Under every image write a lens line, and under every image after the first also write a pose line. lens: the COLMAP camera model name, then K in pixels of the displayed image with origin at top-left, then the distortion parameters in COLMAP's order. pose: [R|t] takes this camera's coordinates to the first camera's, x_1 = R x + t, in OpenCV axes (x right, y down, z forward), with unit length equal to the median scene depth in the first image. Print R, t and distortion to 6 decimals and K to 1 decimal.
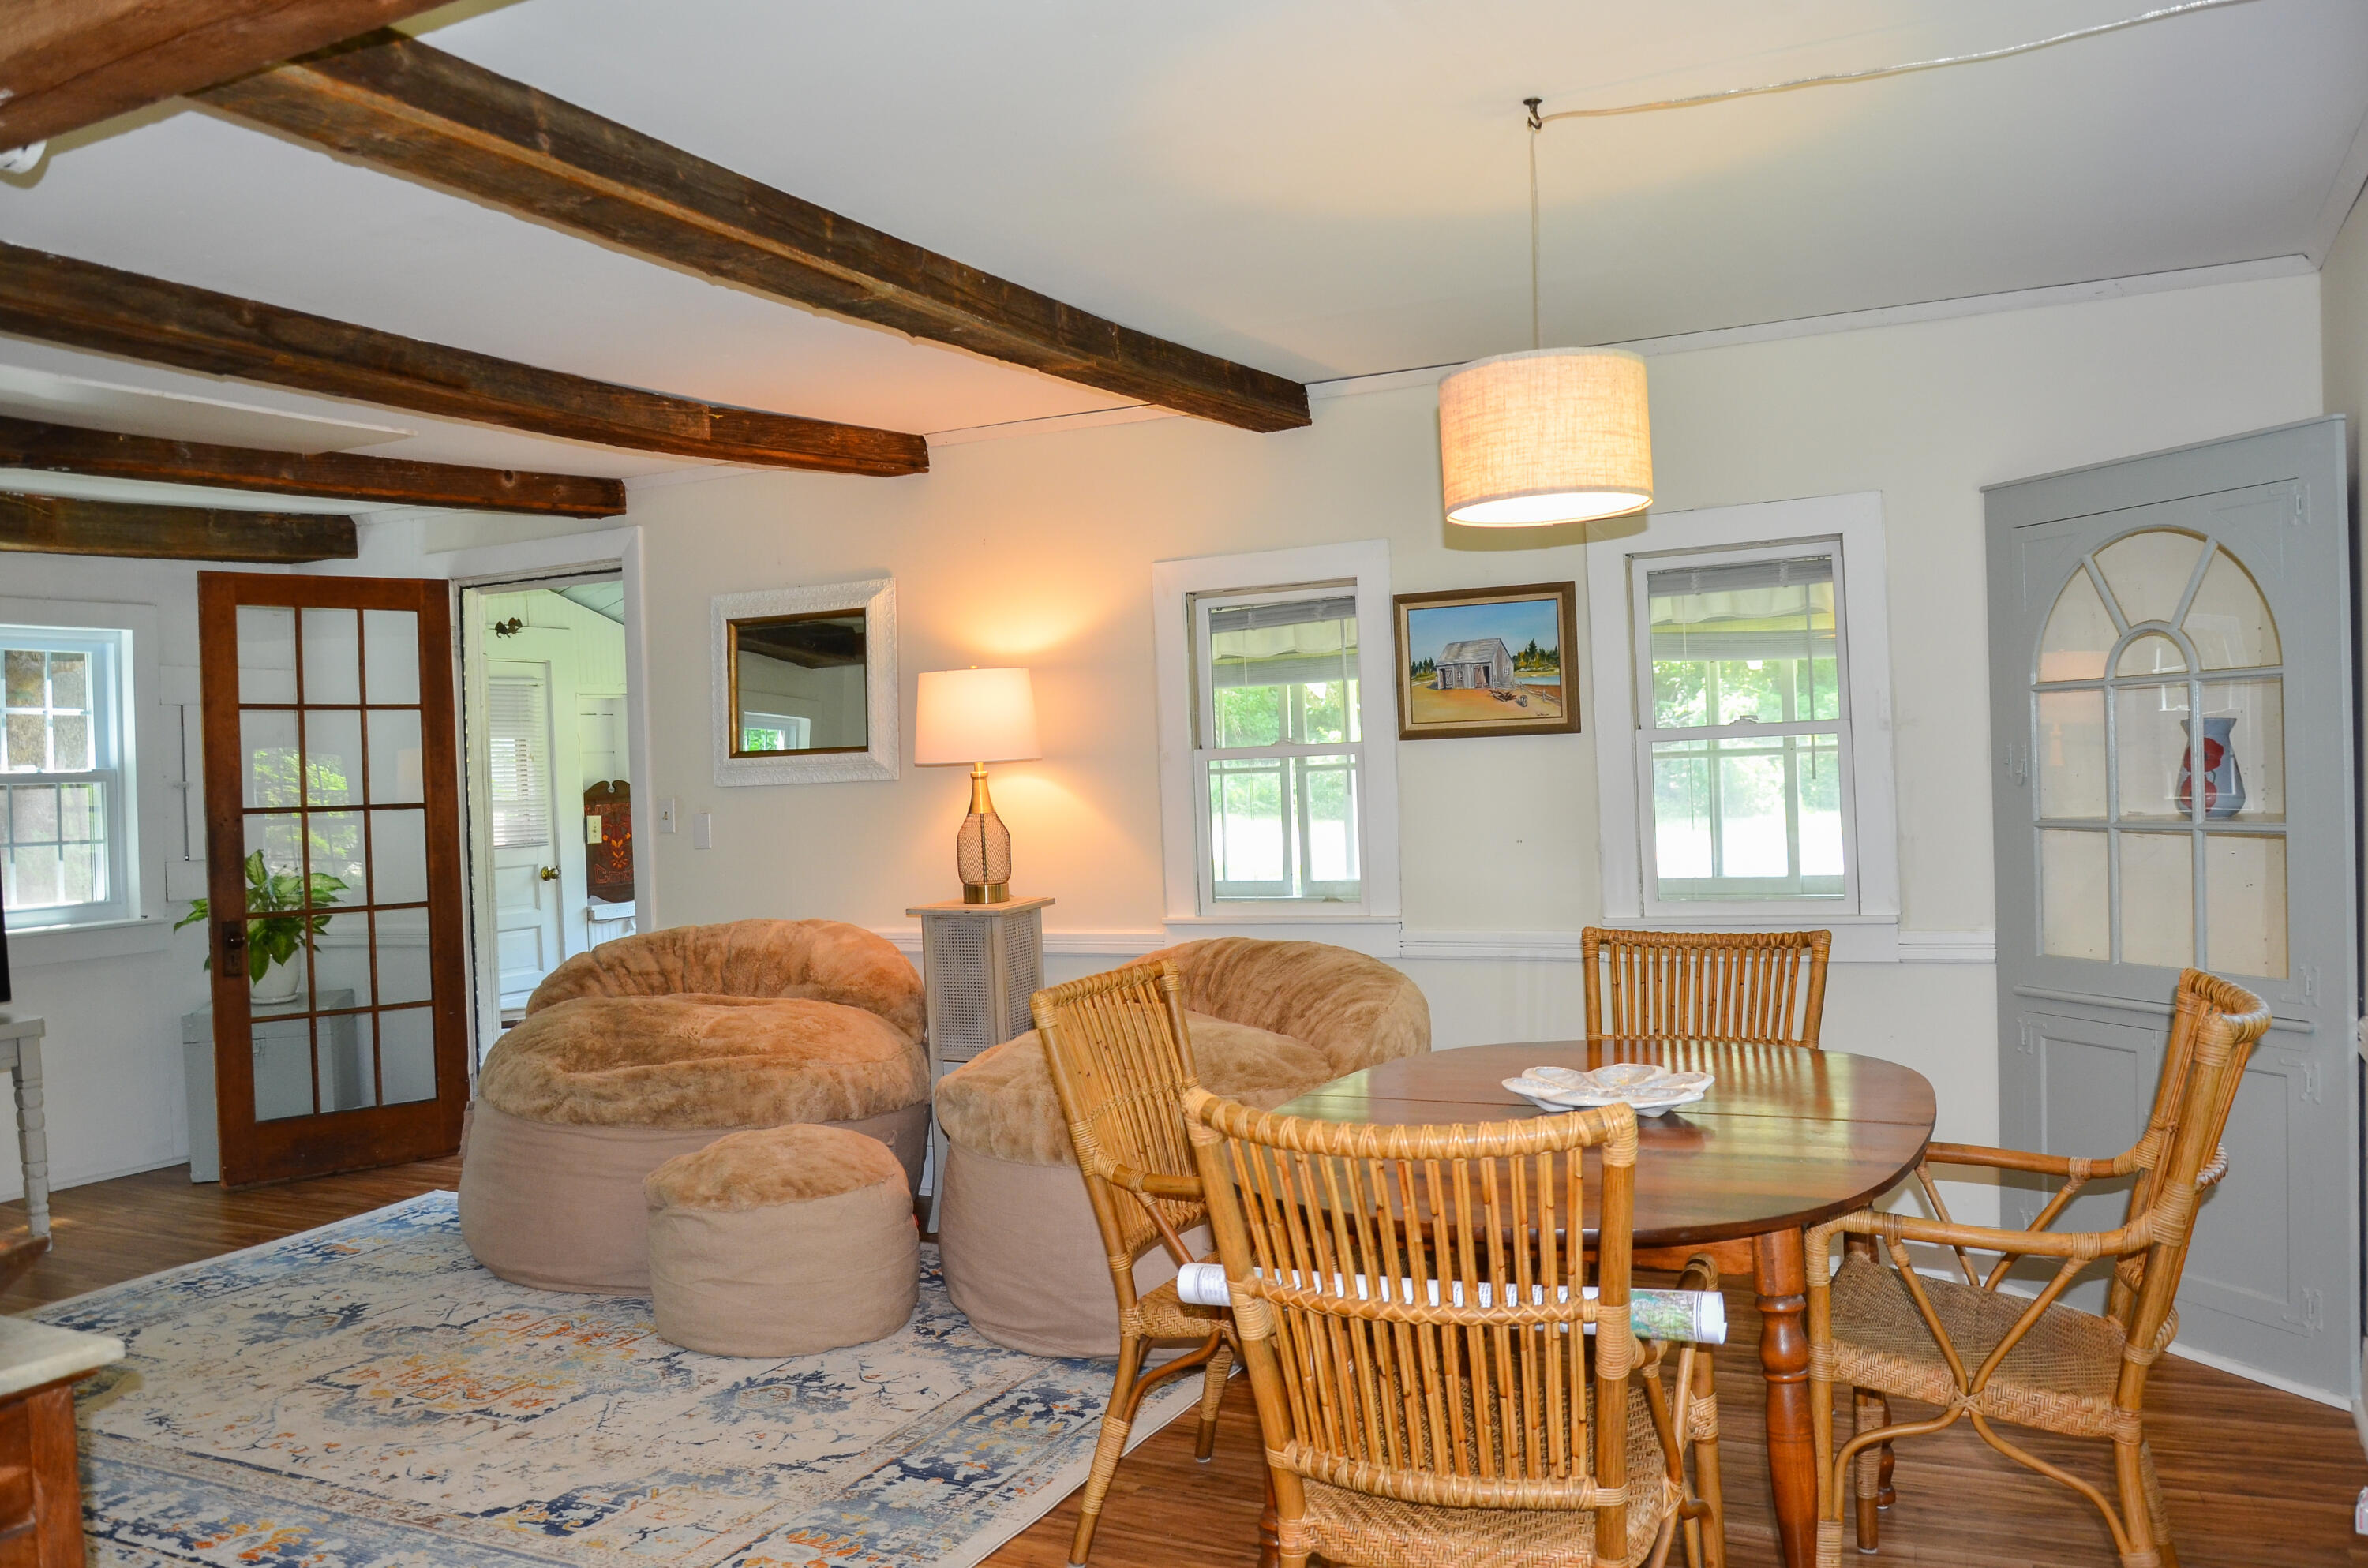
lens RADIAL K [[1804.8, 0, 1163.3], [0, 1804.8, 782.7], [0, 0, 1]] dist [-0.044262, 0.010501]
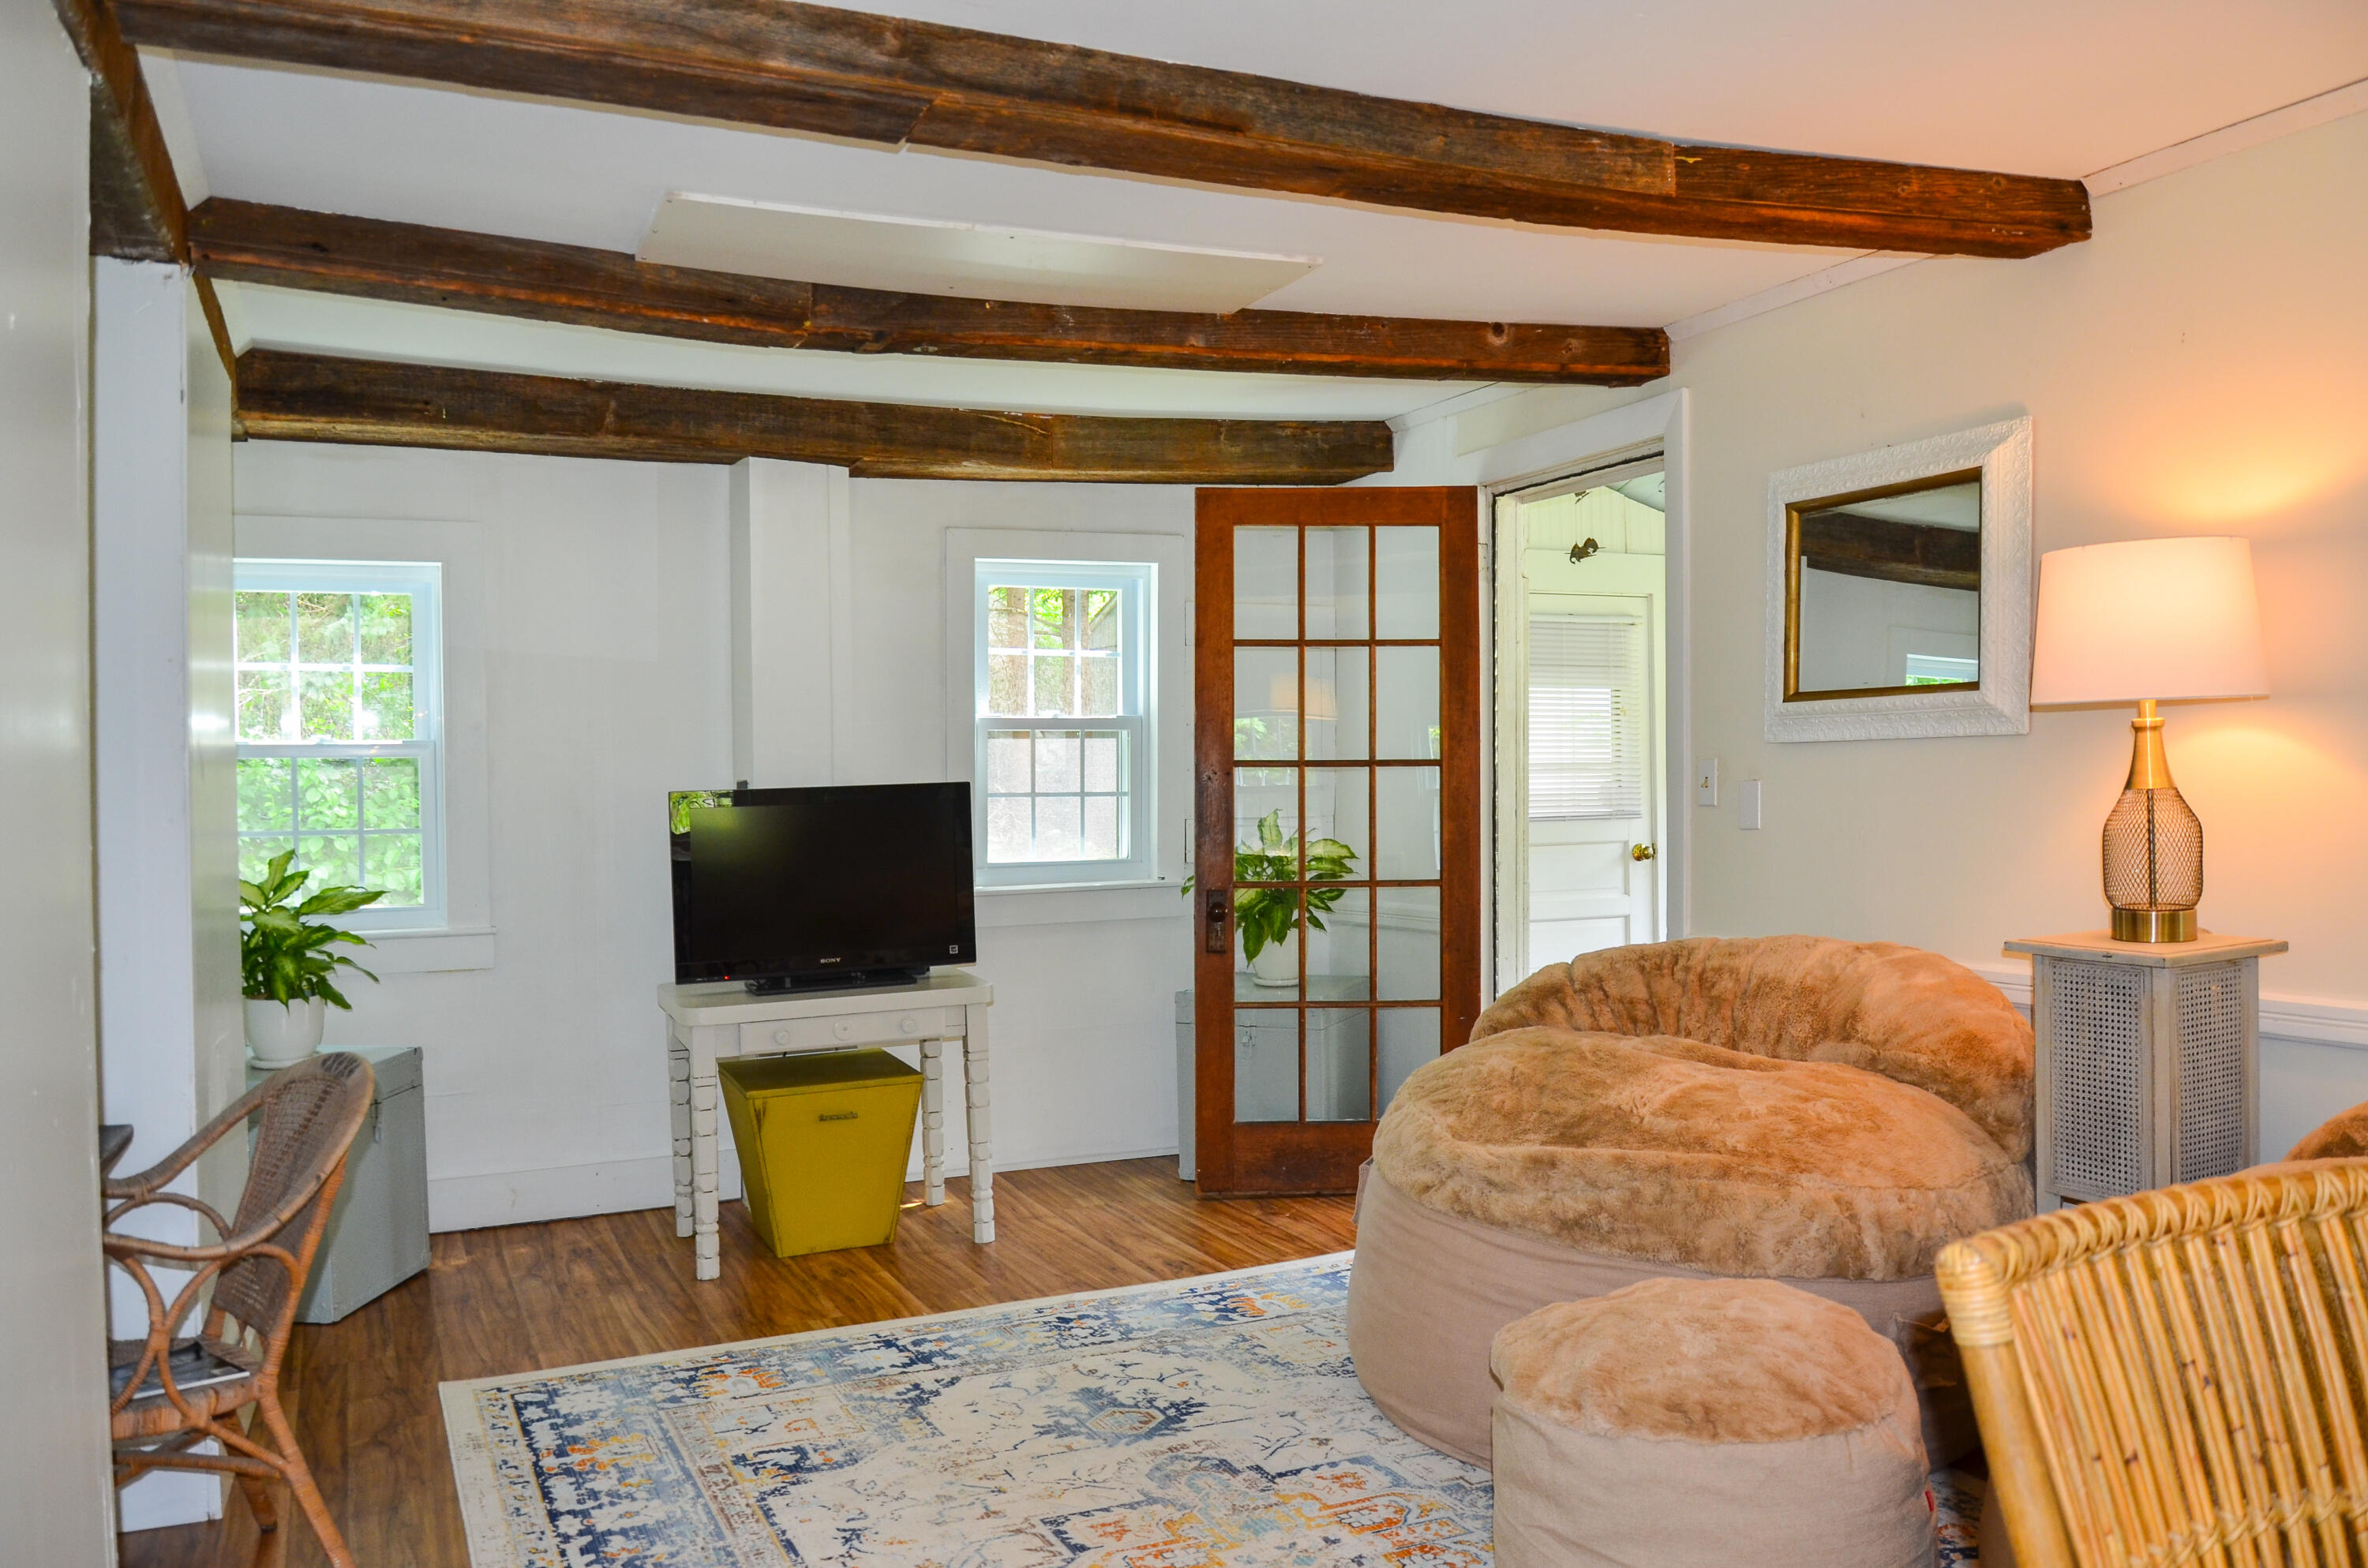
lens RADIAL K [[1804.8, 0, 1196.9], [0, 1804.8, 803.7], [0, 0, 1]] dist [-0.044262, 0.010501]
pose [[0.781348, 0.034712, -0.623130, 0.019477], [-0.019298, 0.999318, 0.031471, 0.009366], [0.623797, -0.012565, 0.781485, 0.348667]]
